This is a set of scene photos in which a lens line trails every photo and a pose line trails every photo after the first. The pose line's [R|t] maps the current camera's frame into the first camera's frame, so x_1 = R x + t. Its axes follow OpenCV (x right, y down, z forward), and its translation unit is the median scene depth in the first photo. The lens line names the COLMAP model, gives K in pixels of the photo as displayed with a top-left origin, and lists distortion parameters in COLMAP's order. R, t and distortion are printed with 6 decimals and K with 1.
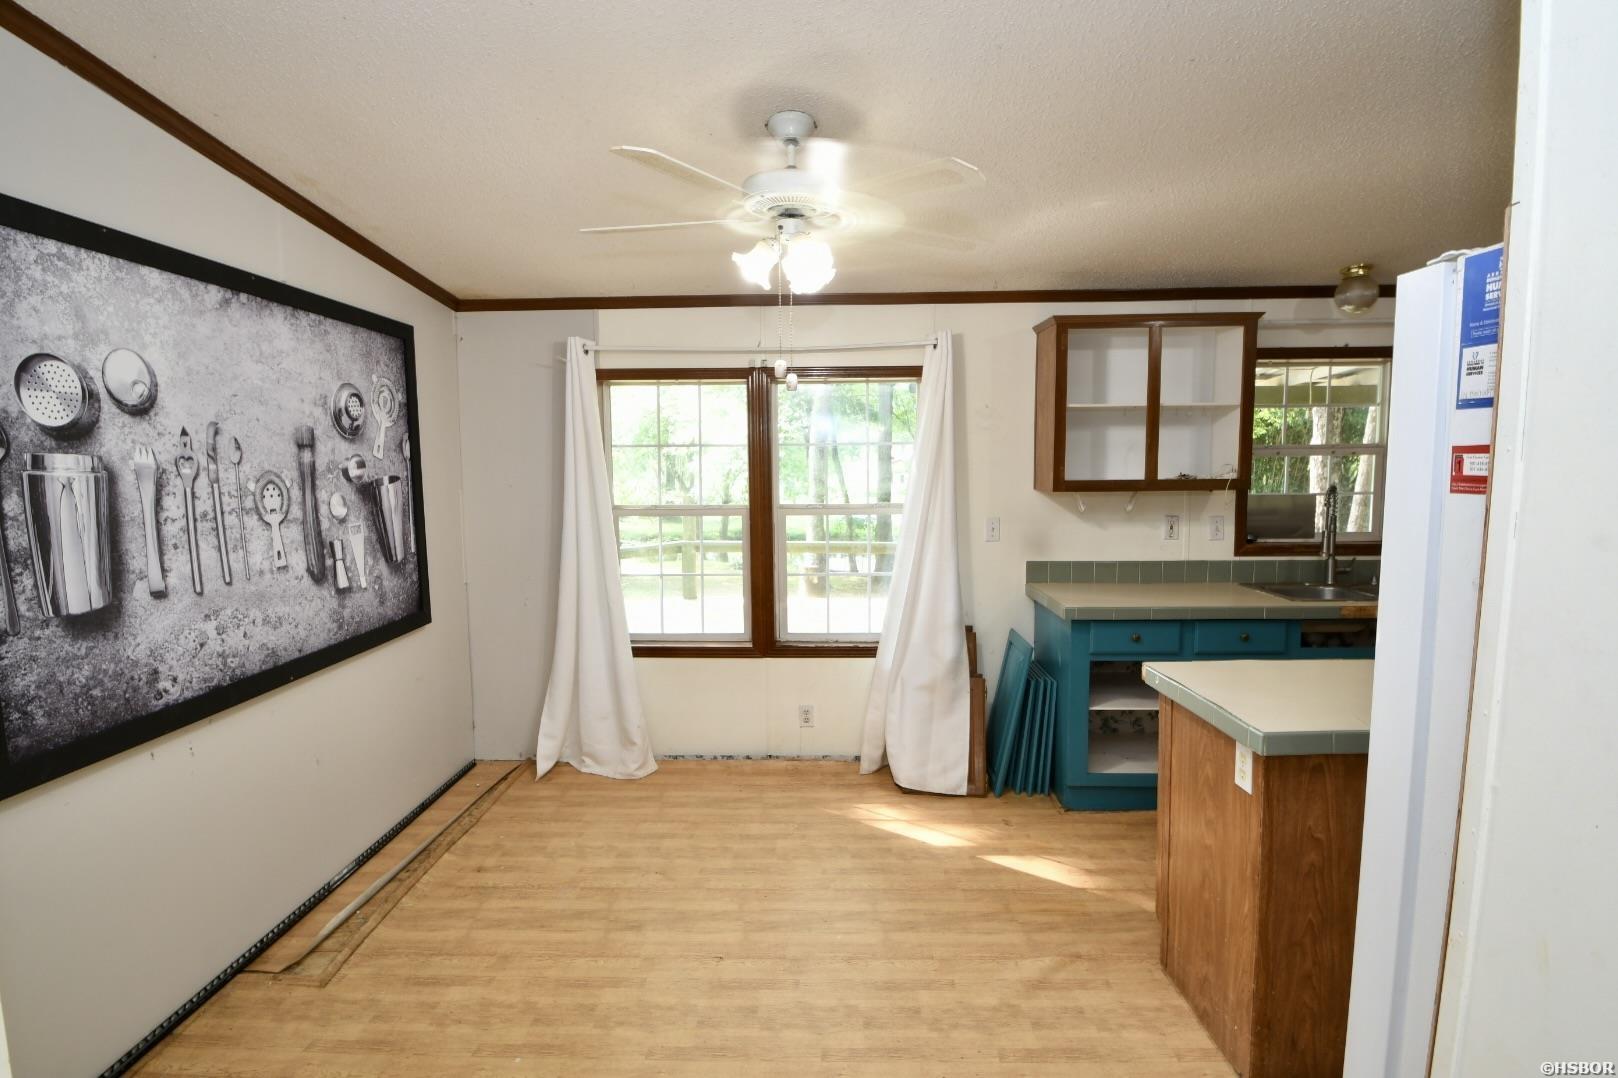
lens RADIAL K [[774.1, 0, 806.9], [0, 774.1, 523.7], [0, 0, 1]] dist [0.001558, -0.015023]
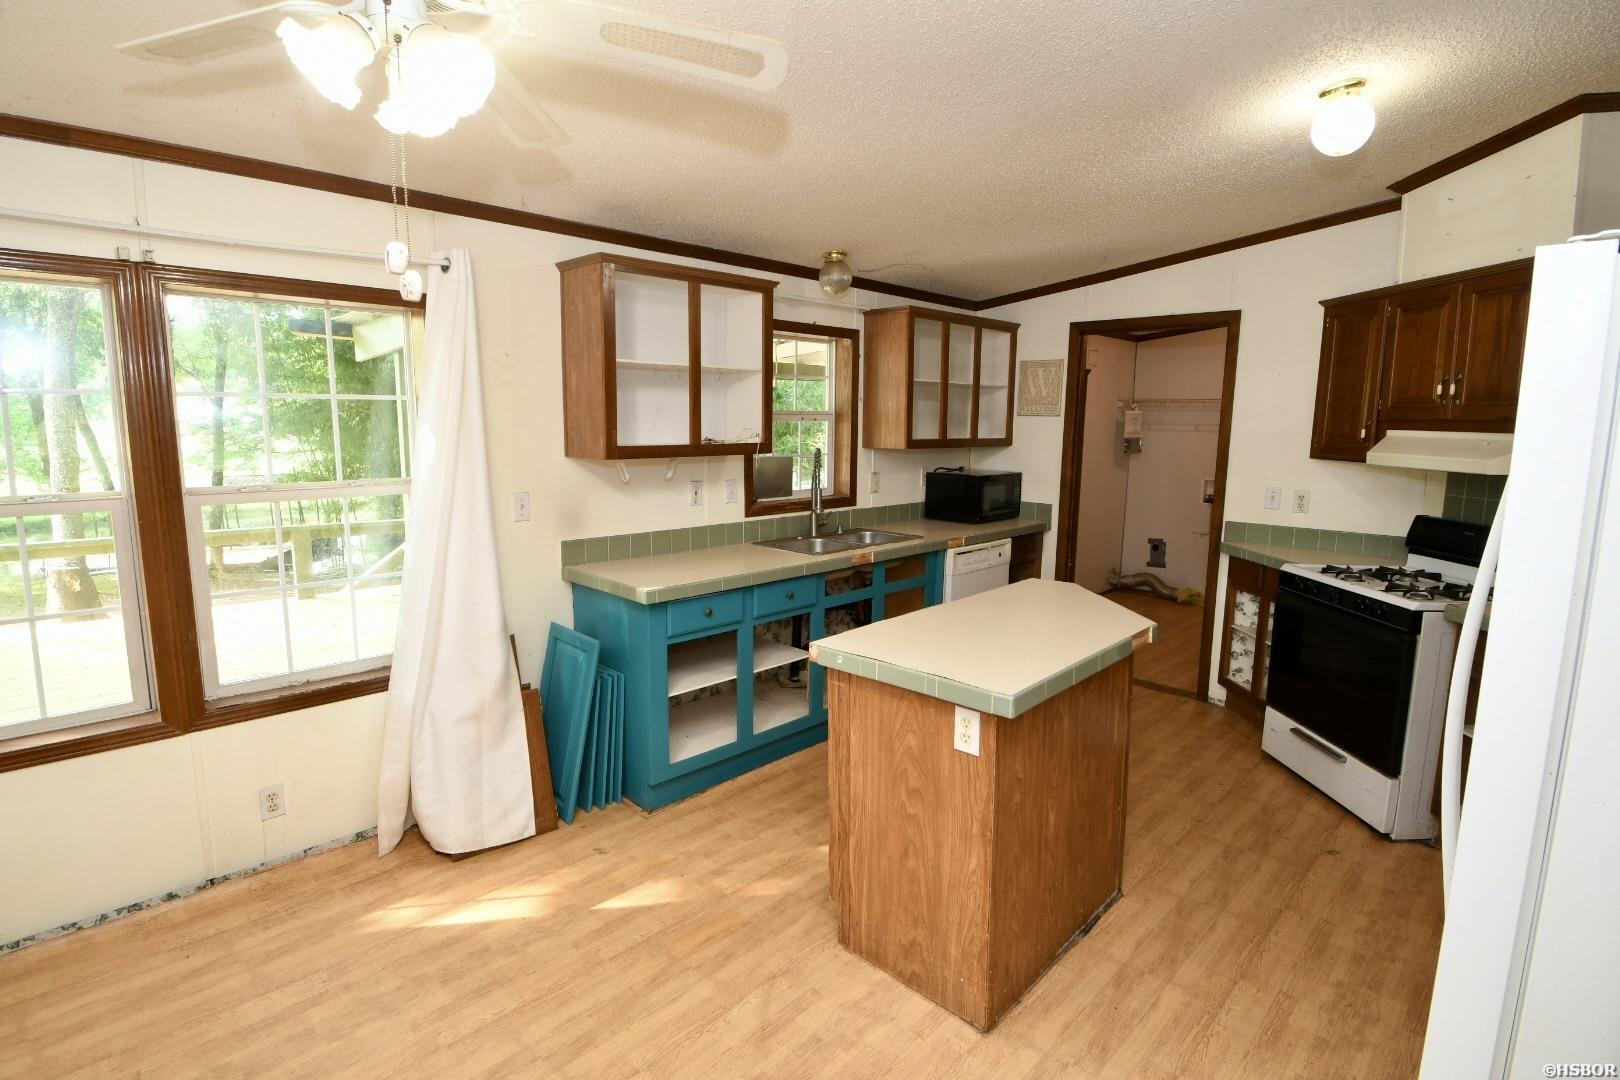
lens RADIAL K [[775.0, 0, 807.9], [0, 775.0, 524.7], [0, 0, 1]] dist [0.001558, -0.015023]
pose [[0.698973, -0.080097, 0.710649, -0.147474], [0.044114, 0.996645, 0.068943, -0.018465], [-0.713786, -0.016839, 0.700161, 0.229672]]
